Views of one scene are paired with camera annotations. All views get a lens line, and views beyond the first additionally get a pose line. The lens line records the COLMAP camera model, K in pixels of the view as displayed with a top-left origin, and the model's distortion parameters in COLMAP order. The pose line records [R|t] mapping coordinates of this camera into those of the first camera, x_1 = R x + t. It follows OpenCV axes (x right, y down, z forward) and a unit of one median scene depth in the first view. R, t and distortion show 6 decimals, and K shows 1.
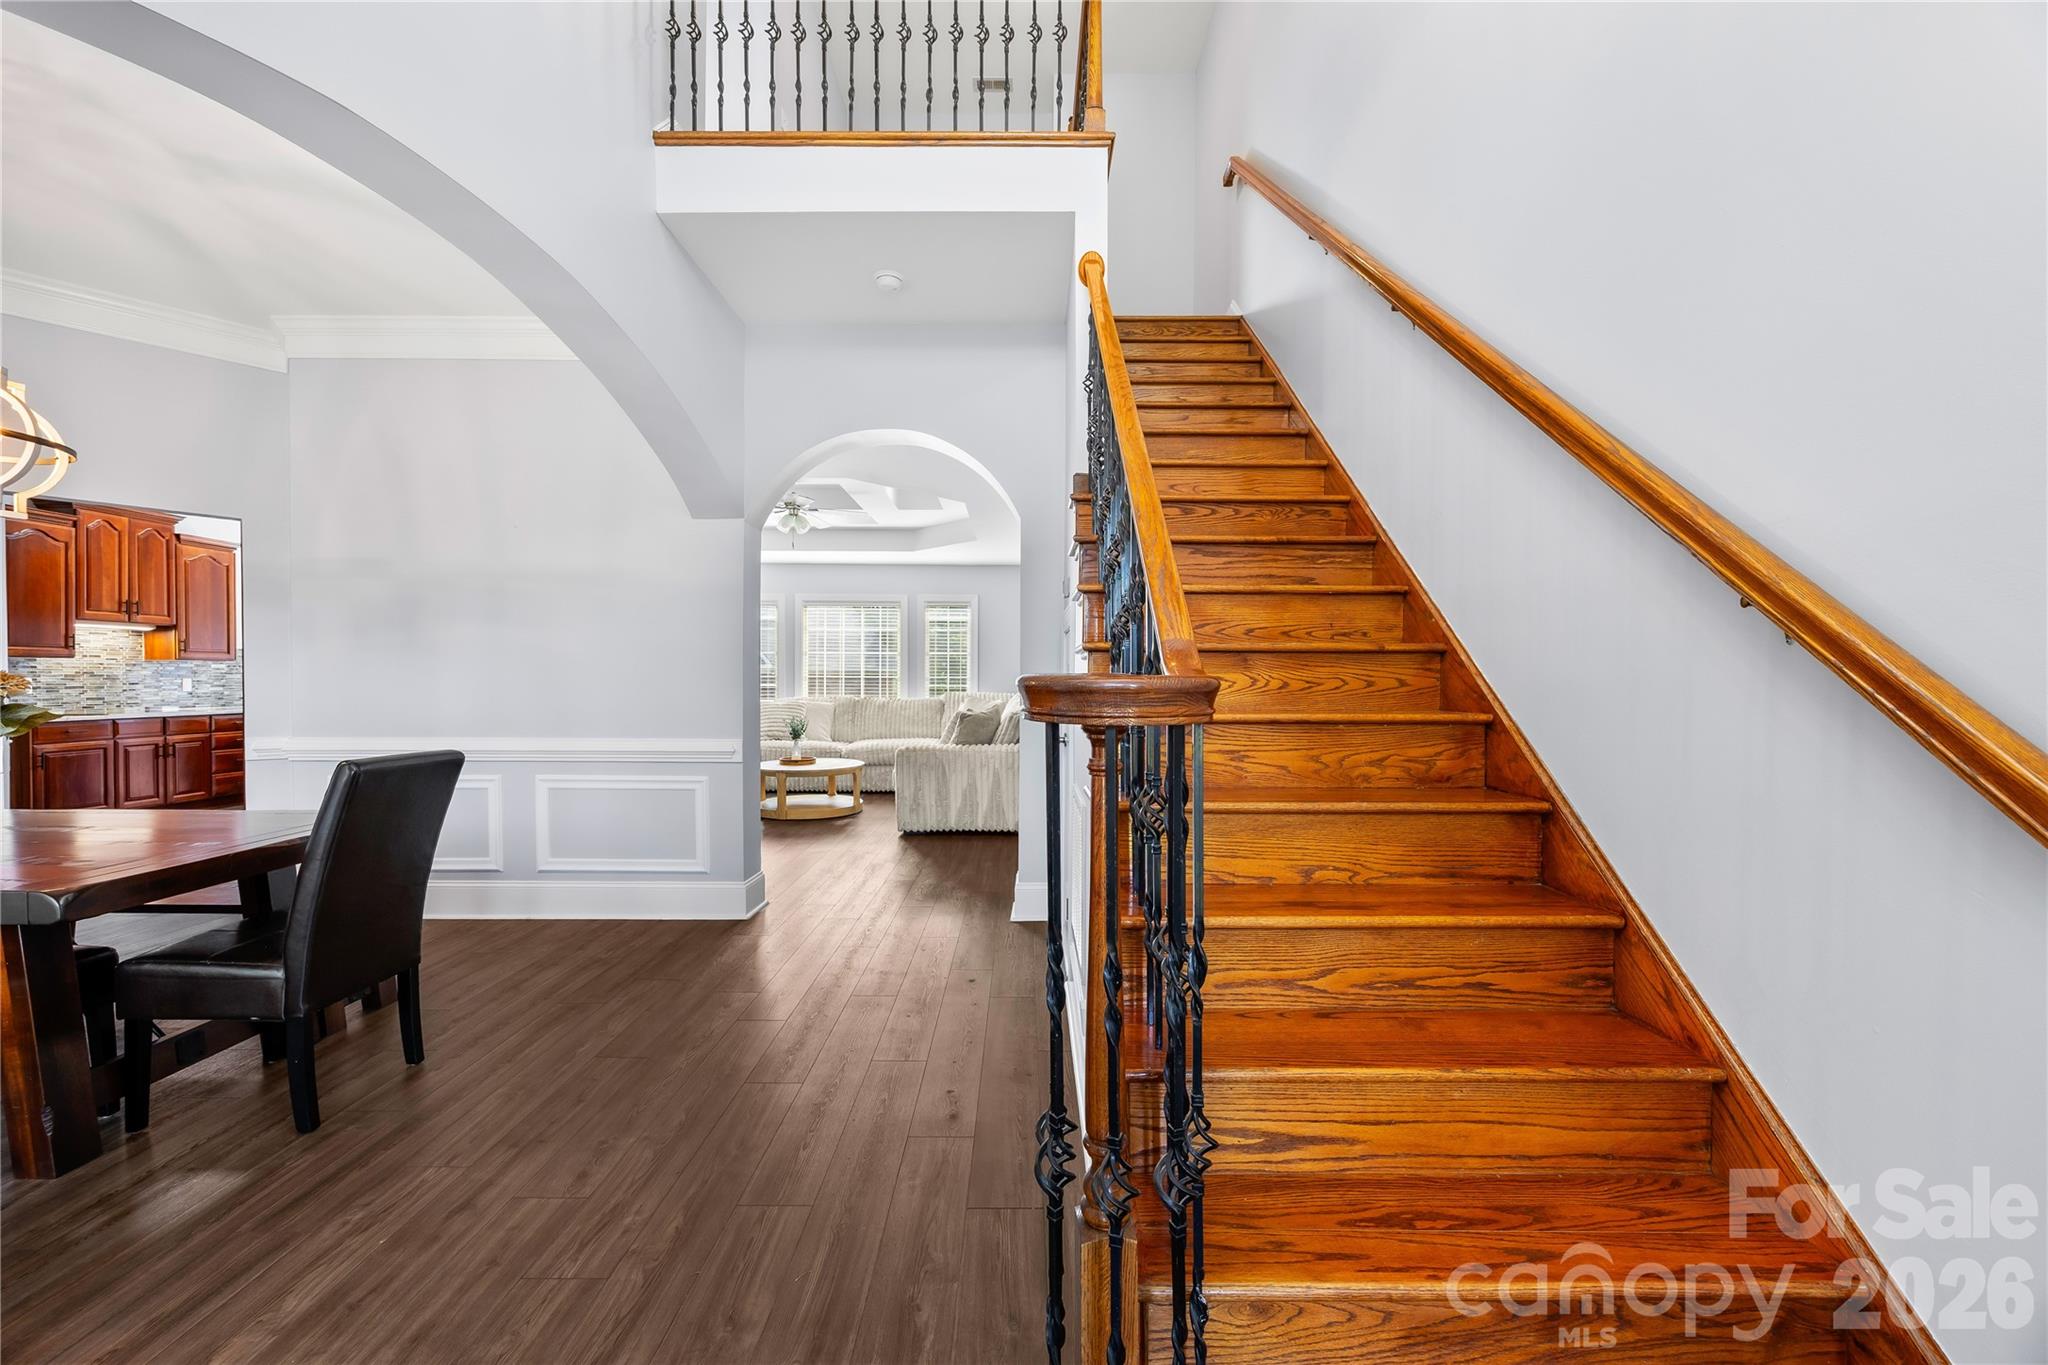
lens RADIAL K [[787.4, 0, 1009.0], [0, 787.4, 692.6], [0, 0, 1]] dist [0.000464, 0.000954]
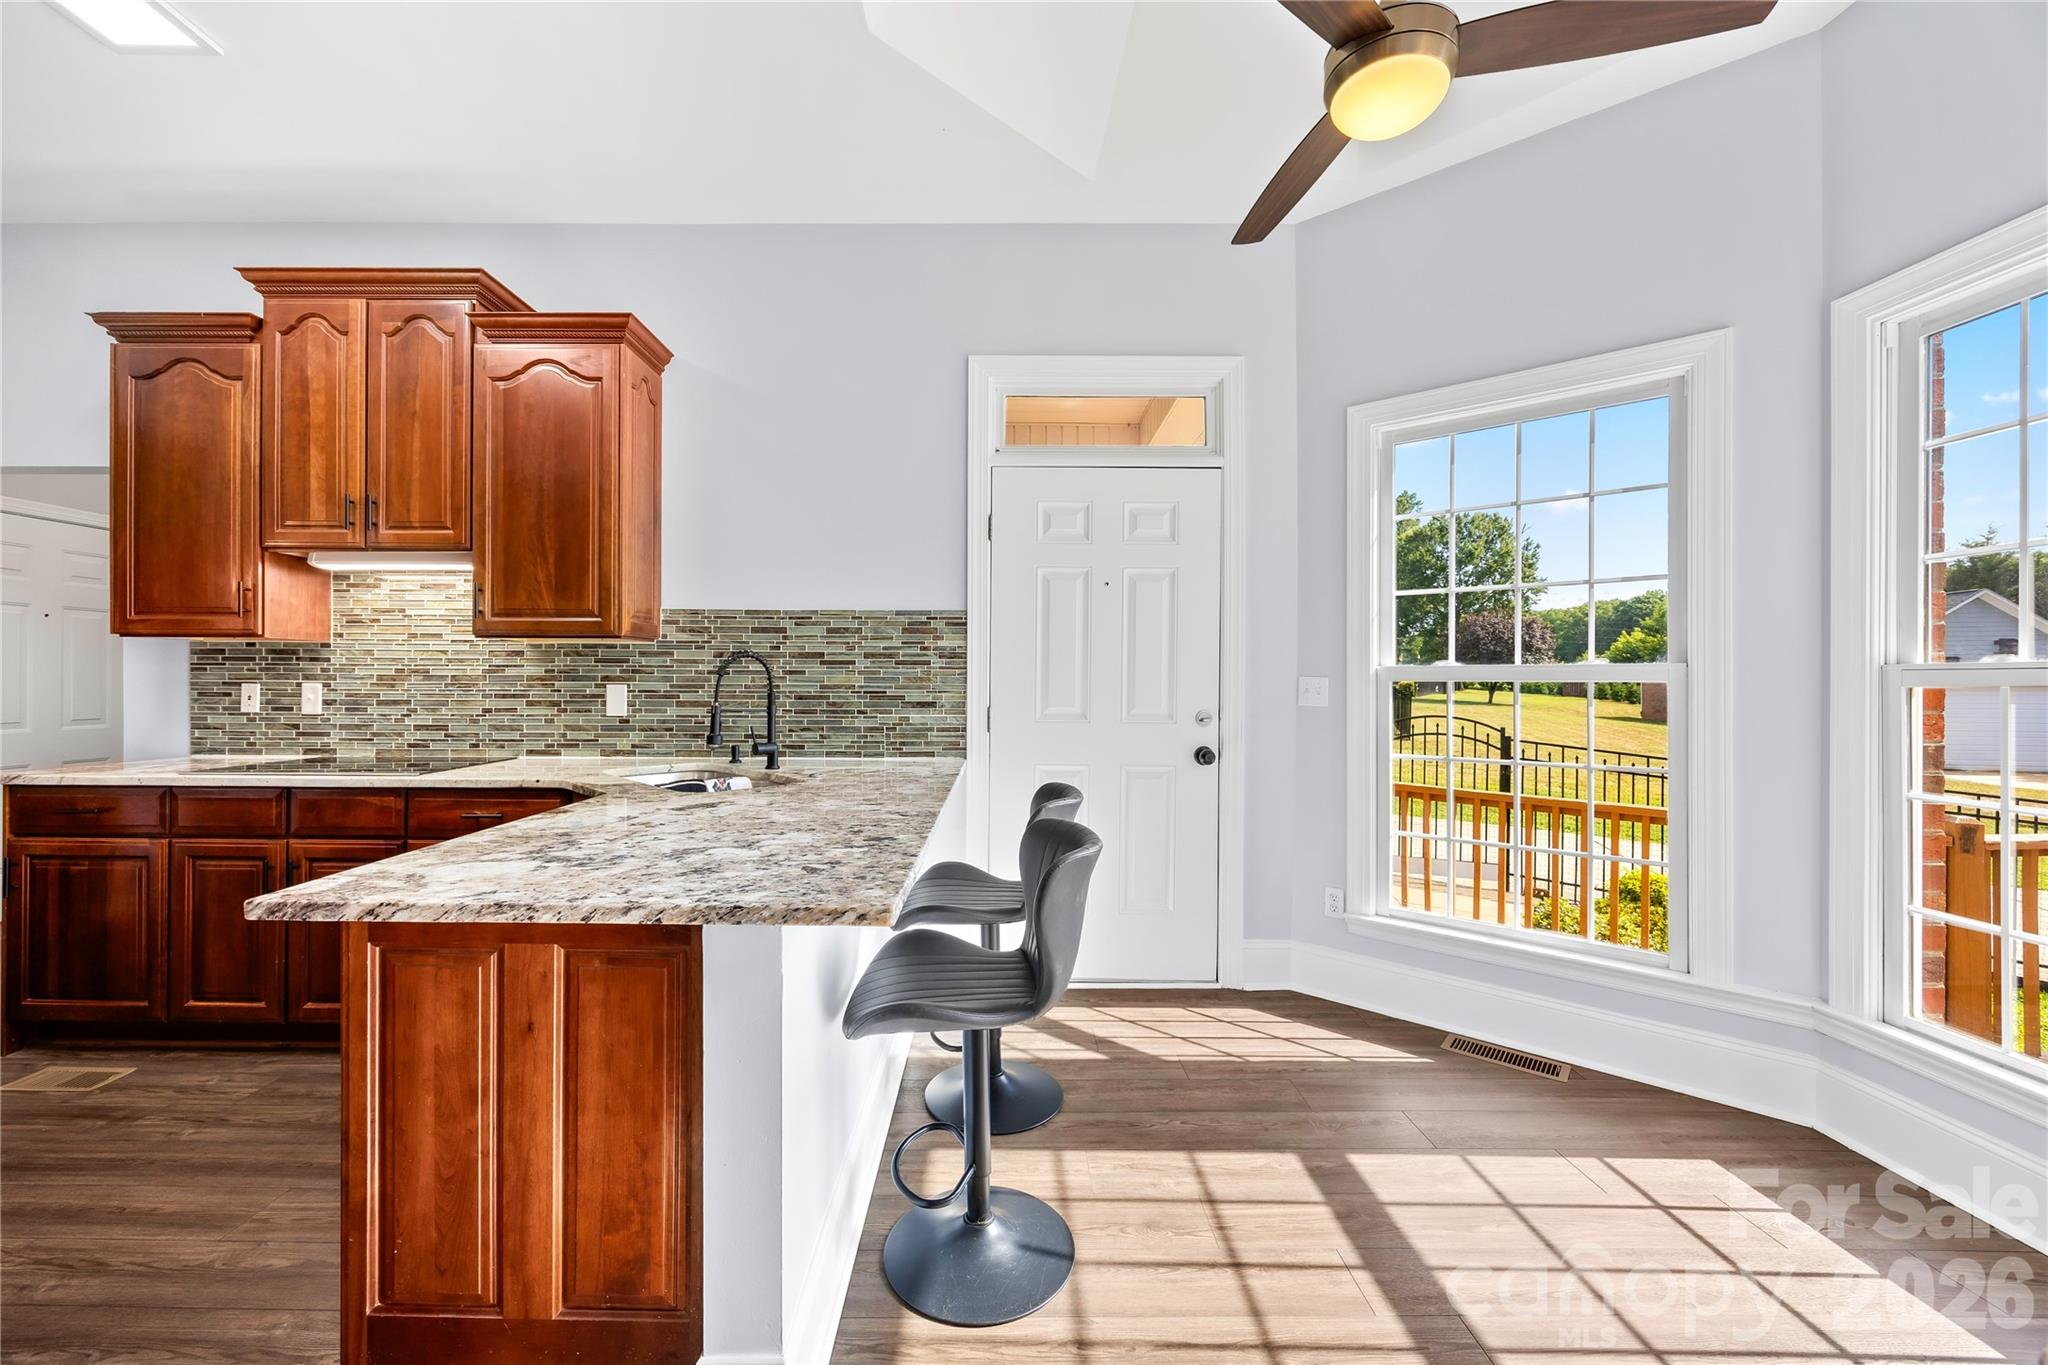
lens RADIAL K [[823.8, 0, 1012.7], [0, 823.8, 677.9], [0, 0, 1]] dist [-0.007467, 0.000765]
pose [[0.021835, 0.000158, -0.999762, -0.651954], [-0.025608, 0.999672, -0.000402, -0.029195], [0.999434, 0.025611, 0.021832, 1.301446]]
